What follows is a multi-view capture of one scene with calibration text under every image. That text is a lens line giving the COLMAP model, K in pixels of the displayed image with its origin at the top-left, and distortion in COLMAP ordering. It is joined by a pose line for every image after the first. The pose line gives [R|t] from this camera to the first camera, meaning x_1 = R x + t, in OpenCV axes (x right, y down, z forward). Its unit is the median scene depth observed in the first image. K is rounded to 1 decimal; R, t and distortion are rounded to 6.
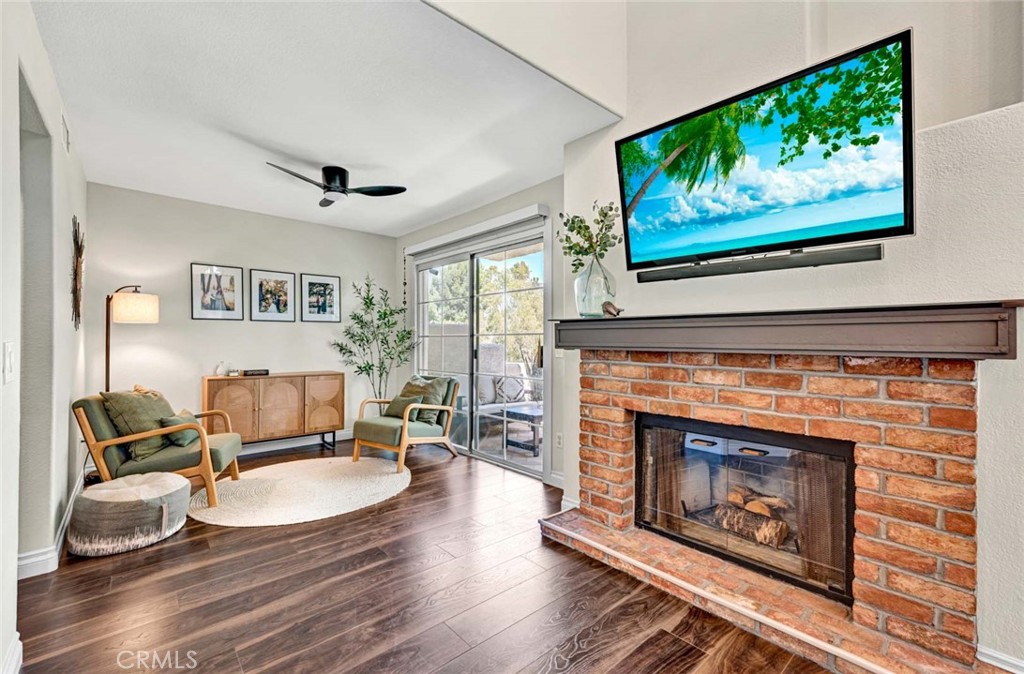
lens RADIAL K [[440.8, 0, 507.7], [0, 440.8, 338.6], [0, 0, 1]] dist [-0.003211, 0.000607]
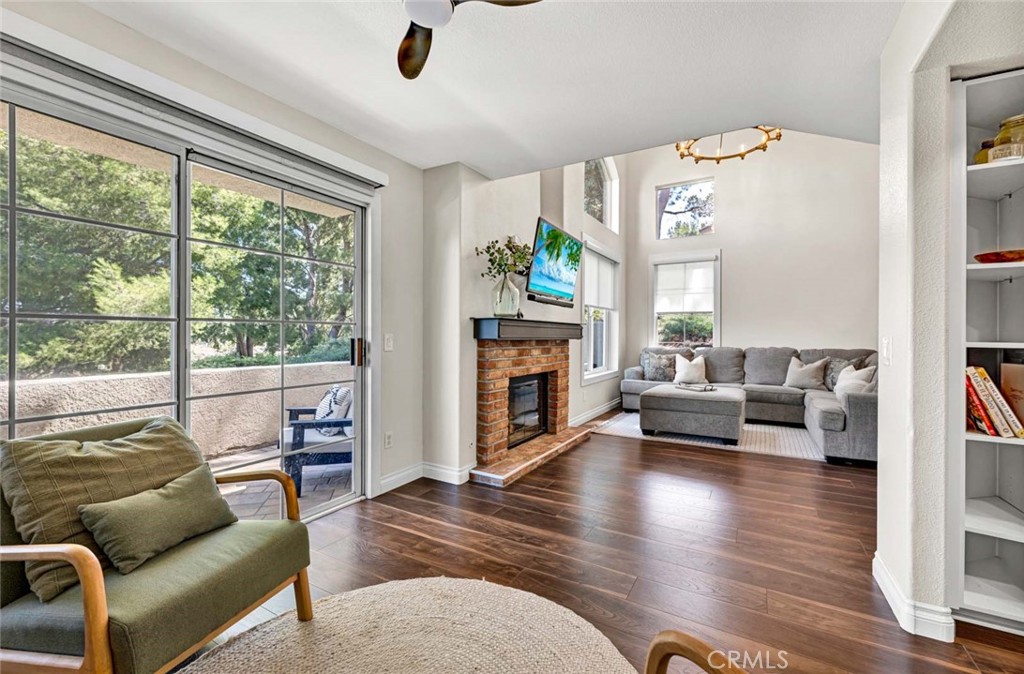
lens RADIAL K [[419.4, 0, 525.5], [0, 419.4, 337.3], [0, 0, 1]] dist [-0.009108, 0.002483]
pose [[-0.353453, -0.007374, 0.935423, -1.379452], [-0.007732, 0.999958, 0.004961, 0.010223], [-0.935420, -0.005479, -0.353495, 1.775703]]
